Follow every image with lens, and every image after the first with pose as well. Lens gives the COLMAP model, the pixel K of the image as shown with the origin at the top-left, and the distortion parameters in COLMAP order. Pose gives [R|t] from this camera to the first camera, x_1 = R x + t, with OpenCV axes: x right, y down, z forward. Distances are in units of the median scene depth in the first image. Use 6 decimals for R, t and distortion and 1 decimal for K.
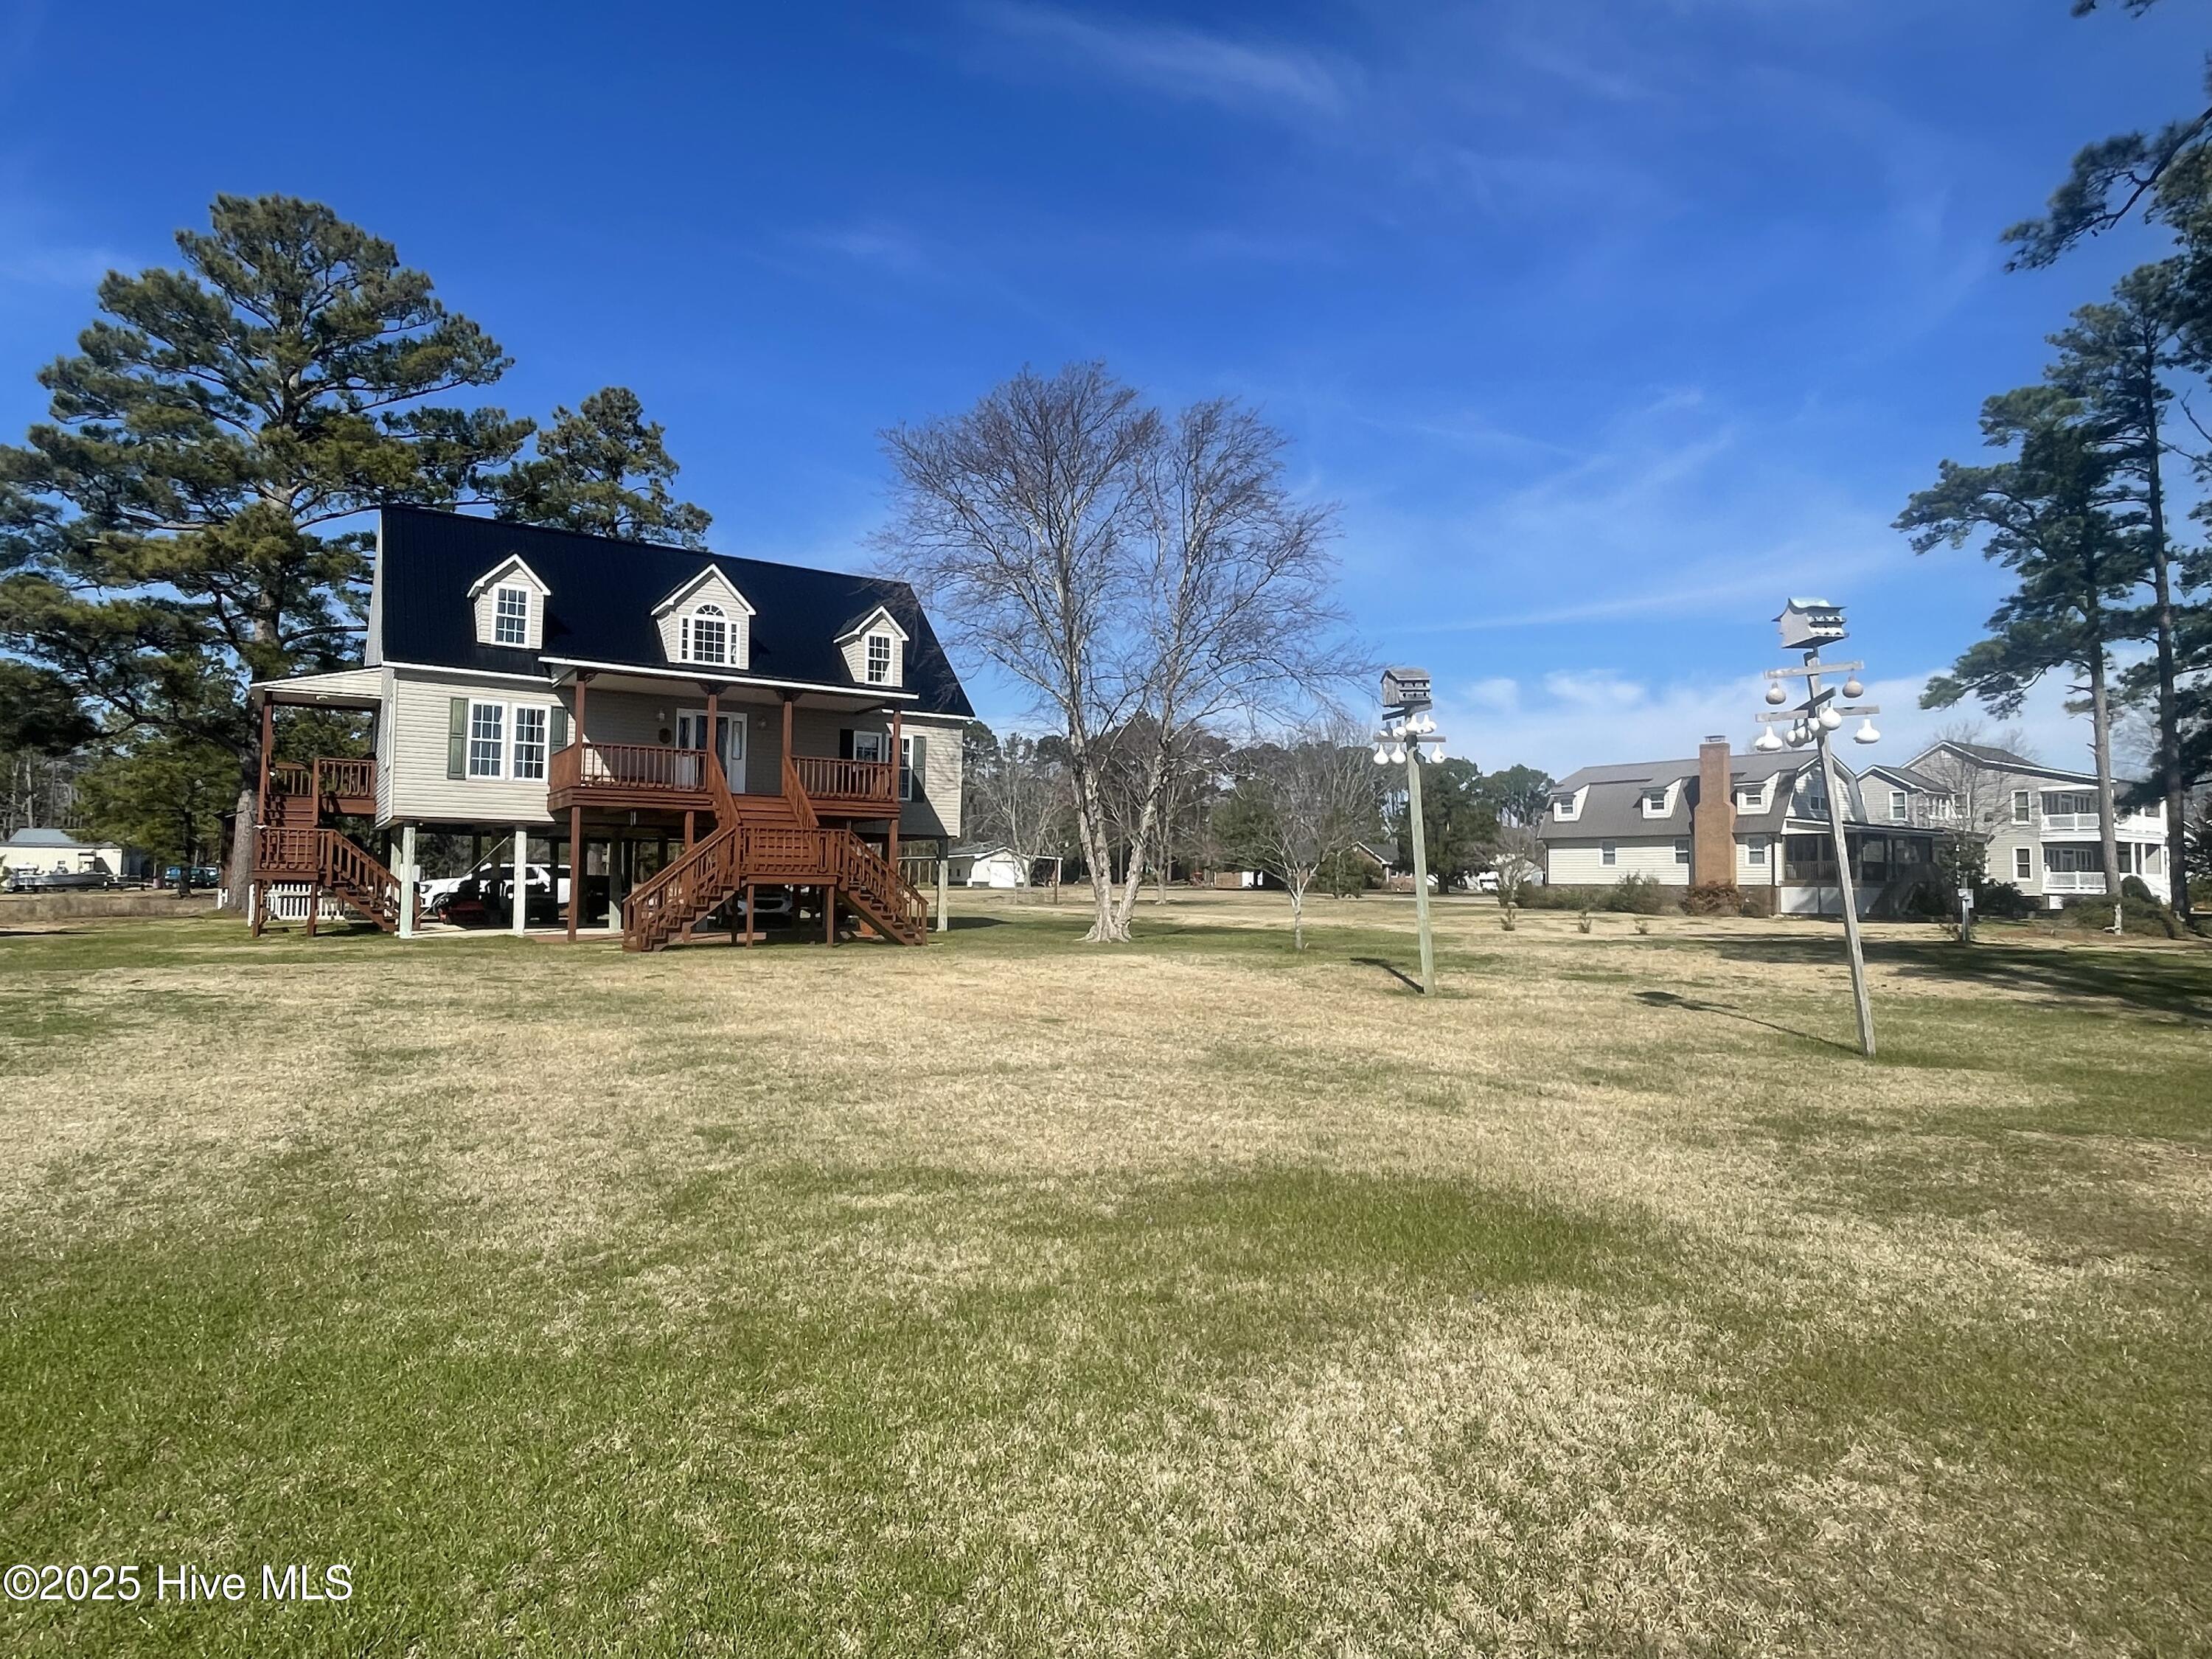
lens RADIAL K [[1209.3, 0, 1112.0], [0, 1209.3, 821.5], [0, 0, 1]] dist [-0.019300, -0.000899]
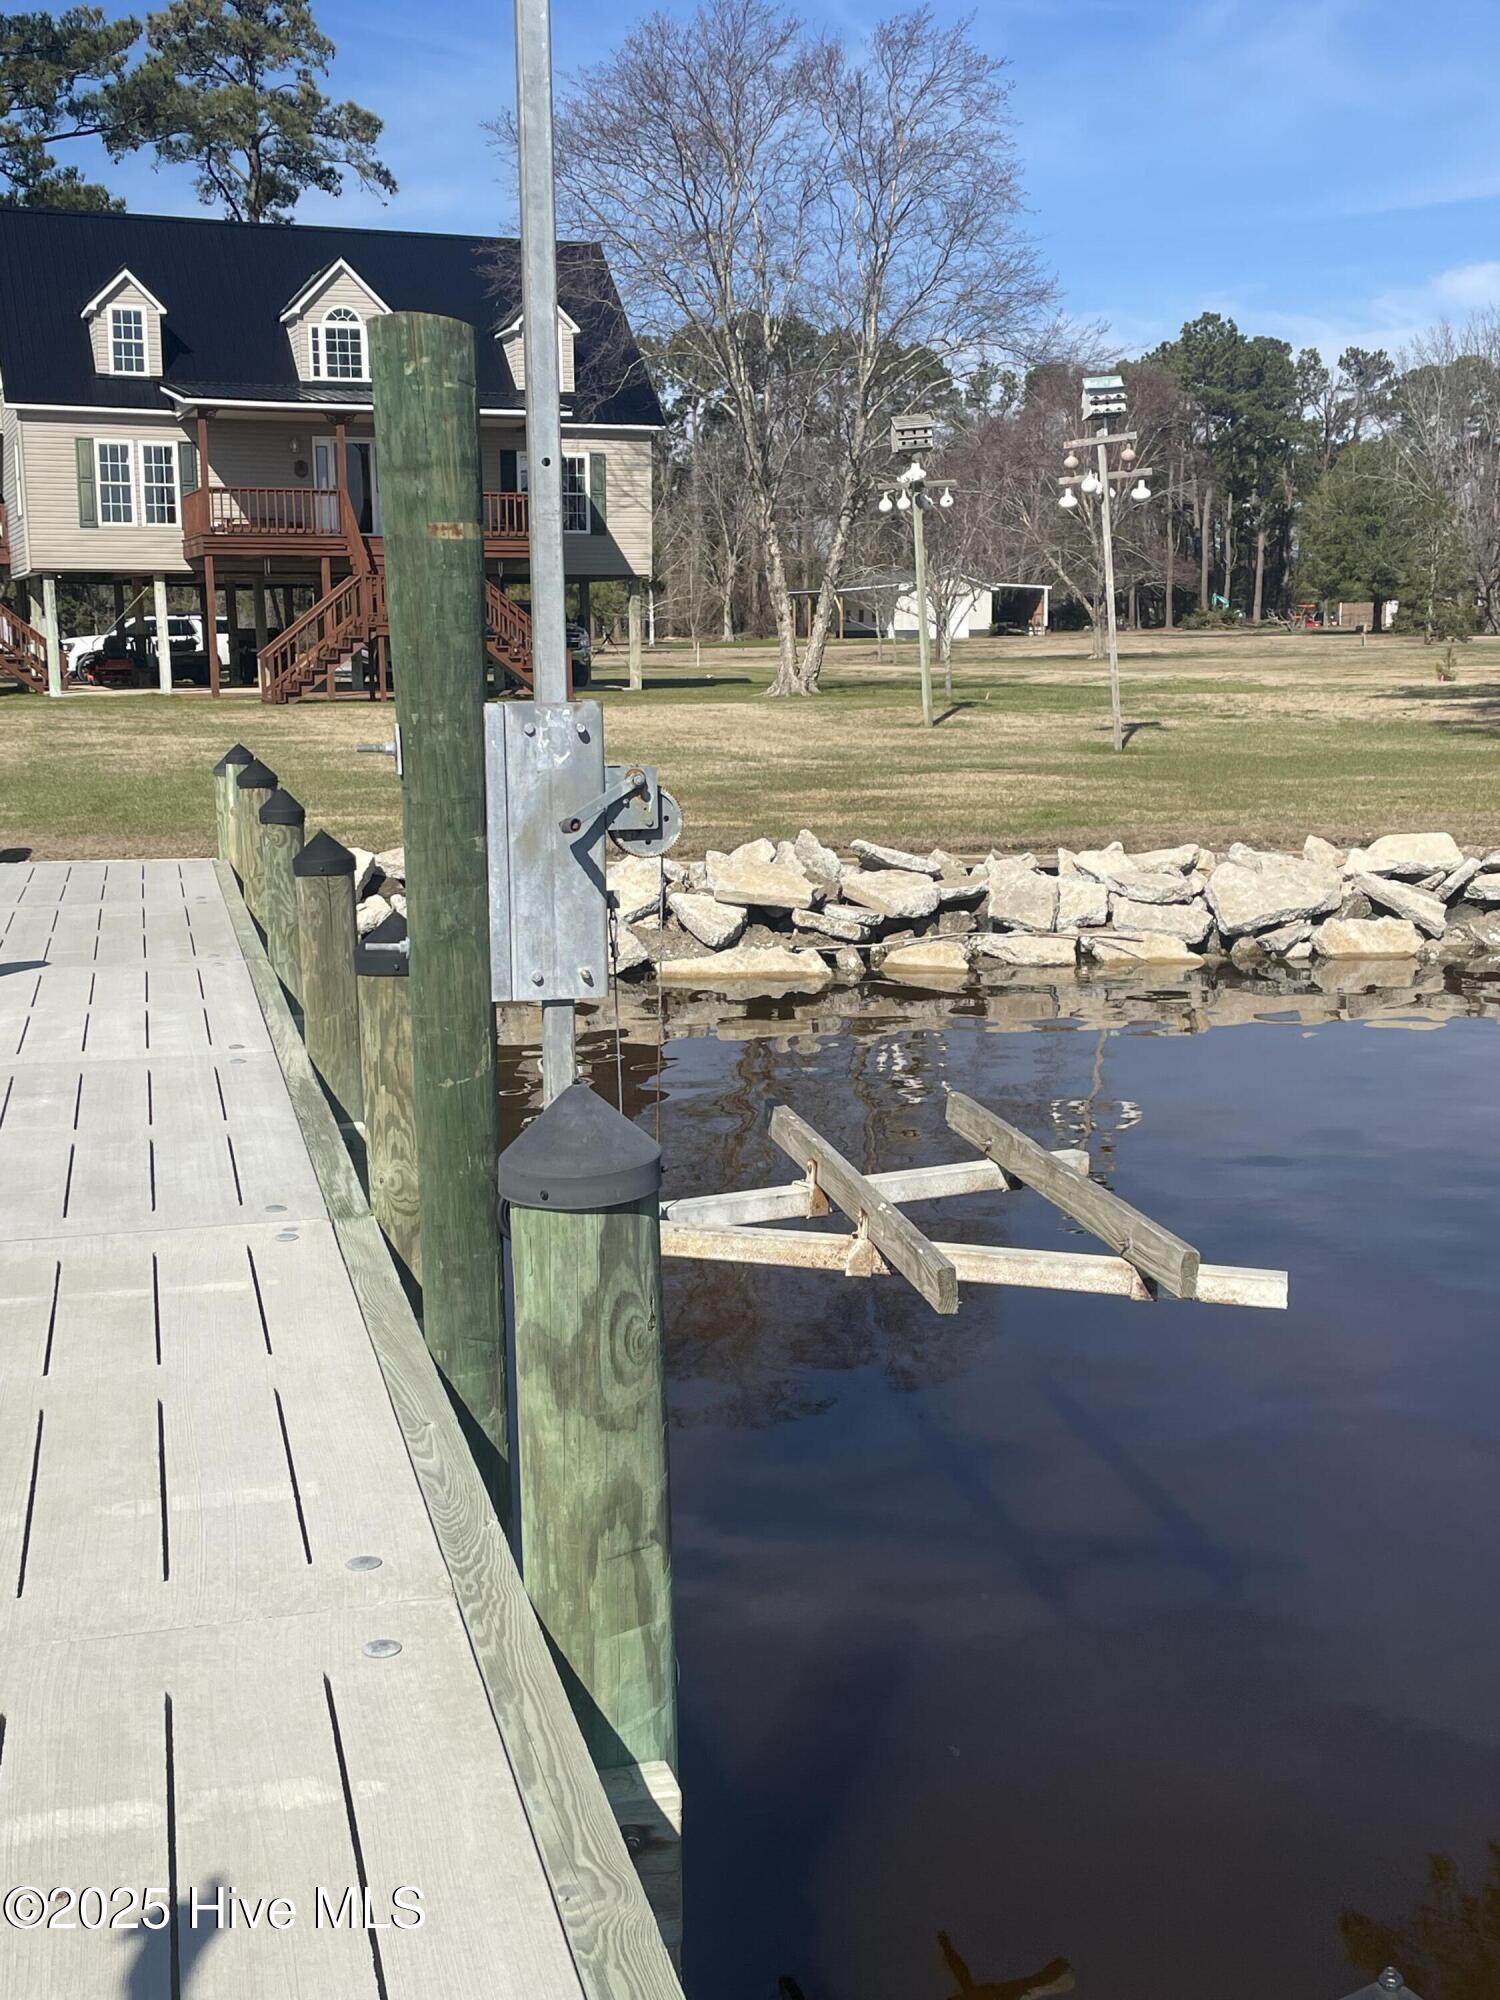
lens RADIAL K [[2336.8, 0, 796.6], [0, 2336.8, 1005.2], [0, 0, 1]] dist [0.105909, -0.264716]
pose [[0.976387, 0.016249, -0.215417, 0.359775], [0.028784, 0.978491, 0.204272, -0.027574], [0.214102, -0.205649, 0.954918, -0.650468]]
